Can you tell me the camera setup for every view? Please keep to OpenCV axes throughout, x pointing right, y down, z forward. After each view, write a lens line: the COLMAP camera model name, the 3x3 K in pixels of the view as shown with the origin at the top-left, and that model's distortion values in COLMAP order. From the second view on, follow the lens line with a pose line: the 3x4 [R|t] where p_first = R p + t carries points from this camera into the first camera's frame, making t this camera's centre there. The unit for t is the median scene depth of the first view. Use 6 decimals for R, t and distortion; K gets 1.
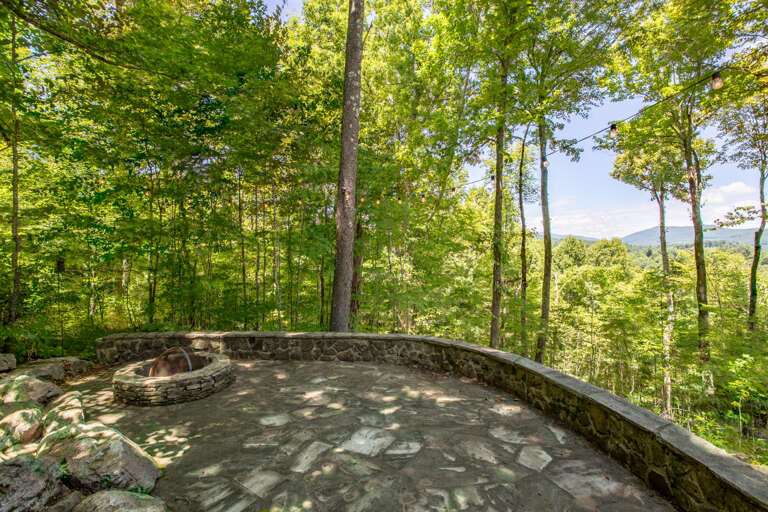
lens RADIAL K [[381.6, 0, 380.5], [0, 381.6, 254.5], [0, 0, 1]] dist [-0.072210, 0.030159]
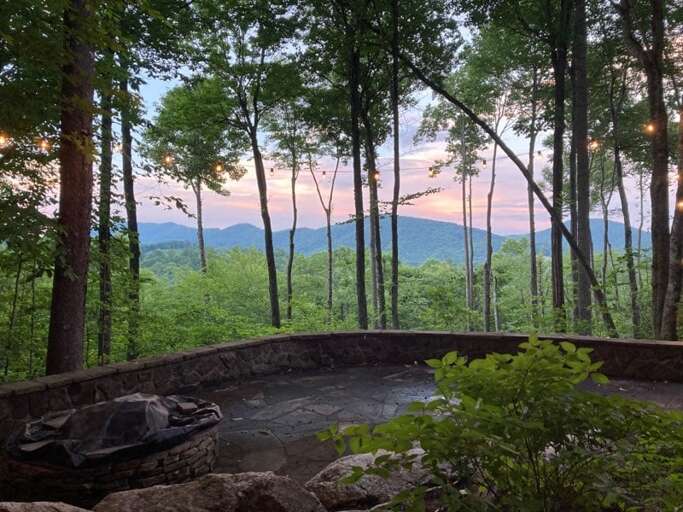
lens RADIAL K [[561.2, 0, 341.5], [0, 561.2, 256.0], [0, 0, 1]] dist [0.060079, 0.000133]
pose [[0.507759, -0.005467, 0.861482, -0.876355], [0.012269, 0.999924, -0.000886, 0.041826], [-0.861412, 0.011019, 0.507787, 0.252207]]
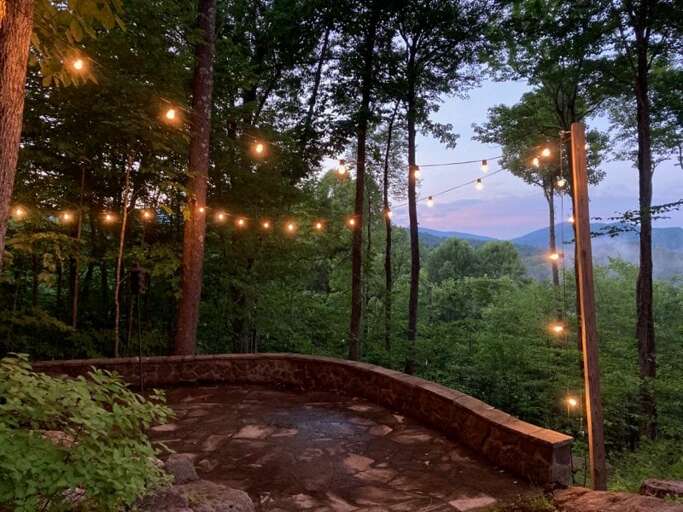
lens RADIAL K [[561.2, 0, 341.5], [0, 561.2, 256.0], [0, 0, 1]] dist [0.060079, 0.000133]
pose [[0.963874, 0.008485, 0.266222, -0.147600], [-0.007885, 0.999963, -0.003321, -0.047306], [-0.266241, 0.001102, 0.963906, -0.501812]]
